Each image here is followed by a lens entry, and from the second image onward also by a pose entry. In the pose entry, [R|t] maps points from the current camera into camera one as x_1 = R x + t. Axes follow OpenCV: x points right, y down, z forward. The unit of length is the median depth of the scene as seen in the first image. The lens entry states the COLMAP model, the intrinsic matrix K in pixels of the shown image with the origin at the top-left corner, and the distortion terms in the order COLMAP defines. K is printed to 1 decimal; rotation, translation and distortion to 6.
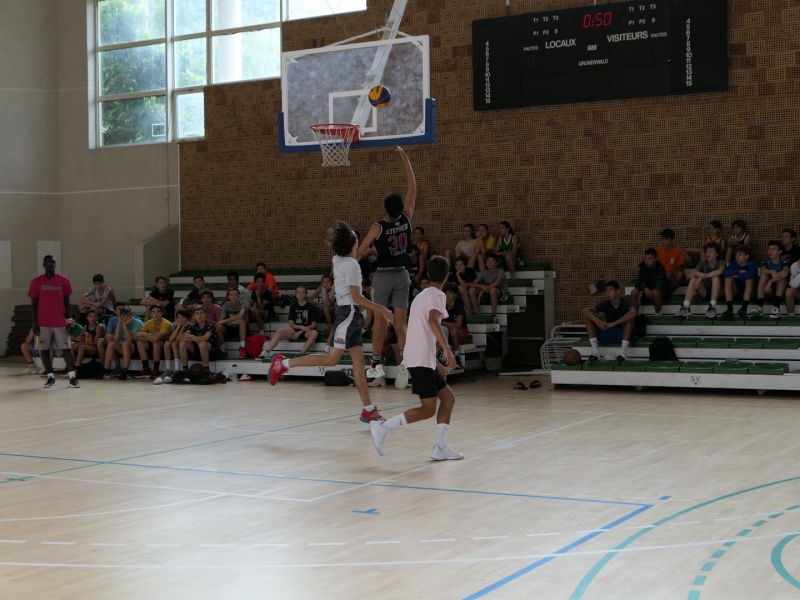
lens RADIAL K [[1234.0, 0, 404.9], [0, 1234.0, 302.2], [0, 0, 1]] dist [-0.023421, 0.000000]
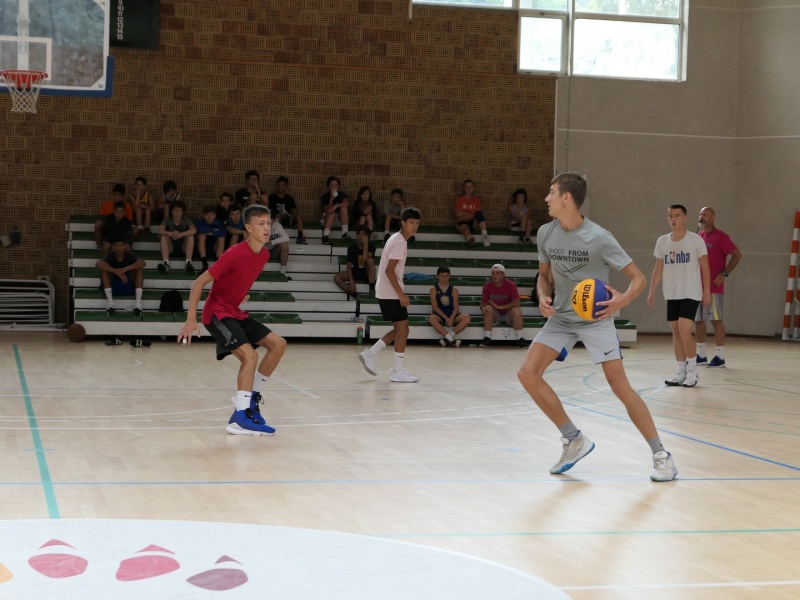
lens RADIAL K [[1684.8, 0, 399.7], [0, 1684.8, 299.0], [0, 0, 1]] dist [0.035318, 0.000000]
pose [[0.737751, 0.011194, 0.674980, -0.514677], [-0.023076, 0.999696, 0.008643, 0.016089], [-0.674678, -0.021952, 0.737785, -0.156995]]
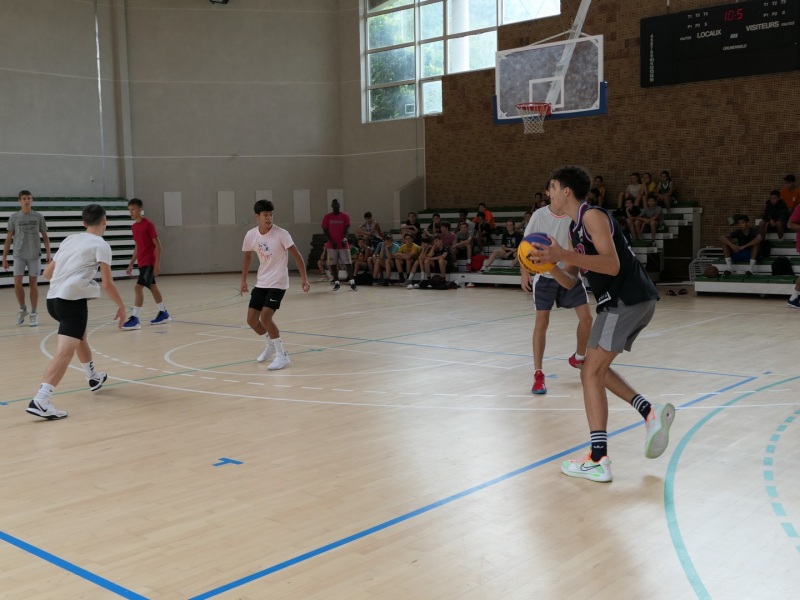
lens RADIAL K [[901.9, 0, 400.8], [0, 901.9, 299.7], [0, 0, 1]] dist [-0.020790, 0.000000]
pose [[0.978180, 0.012370, -0.207390, 0.007011], [0.003300, 0.997175, 0.075044, 0.000050], [0.207732, -0.074091, 0.975376, -0.025032]]
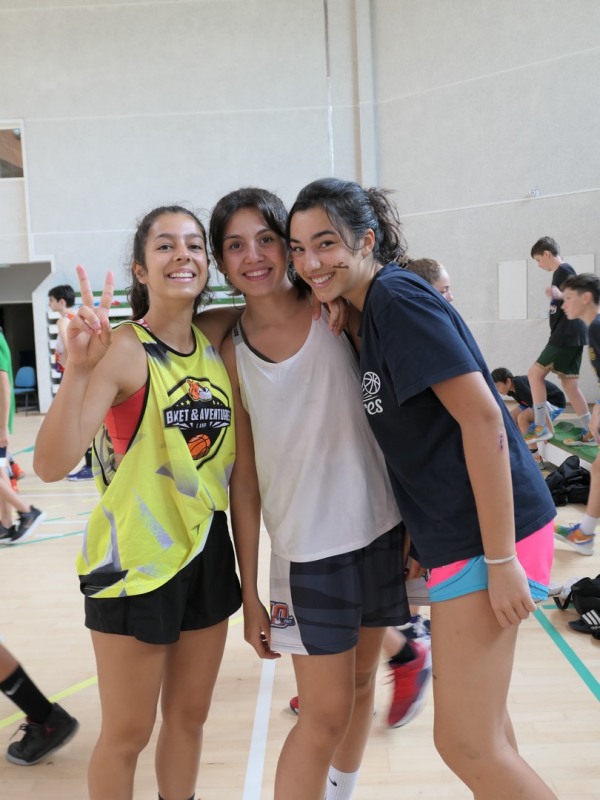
lens RADIAL K [[728.8, 0, 300.3], [0, 728.8, 400.0], [0, 0, 1]] dist [-0.011382, 0.000000]
pose [[0.493723, 0.084621, -0.865492, -0.065049], [0.021768, 0.993740, 0.109578, -0.015142], [0.869347, -0.072942, 0.488790, 0.788646]]
